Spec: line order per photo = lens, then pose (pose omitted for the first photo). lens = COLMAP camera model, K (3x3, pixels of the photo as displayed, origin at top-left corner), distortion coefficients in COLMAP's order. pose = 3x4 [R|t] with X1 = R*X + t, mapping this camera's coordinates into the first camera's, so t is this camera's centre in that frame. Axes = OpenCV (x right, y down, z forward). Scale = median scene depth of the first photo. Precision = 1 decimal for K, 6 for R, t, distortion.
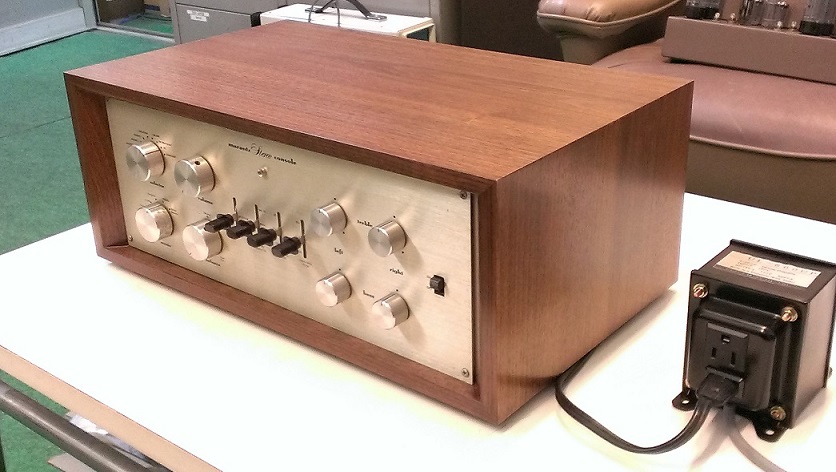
lens RADIAL K [[961.9, 0, 418.0], [0, 961.9, 236.0], [0, 0, 1]] dist [0.010189, -0.028457]
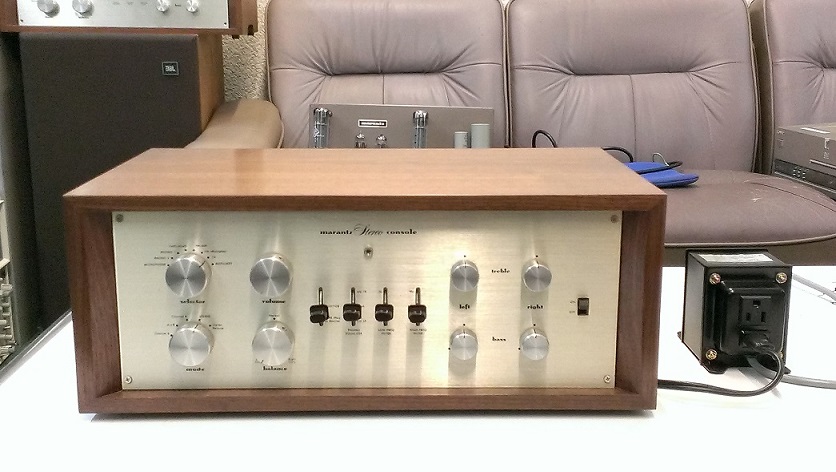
lens RADIAL K [[961.9, 0, 418.0], [0, 961.9, 236.0], [0, 0, 1]] dist [0.010189, -0.028457]
pose [[0.767089, -0.111498, 0.631777, -0.723097], [0.239741, 0.963256, -0.121089, 0.051541], [-0.595062, 0.244349, 0.765634, 0.166110]]
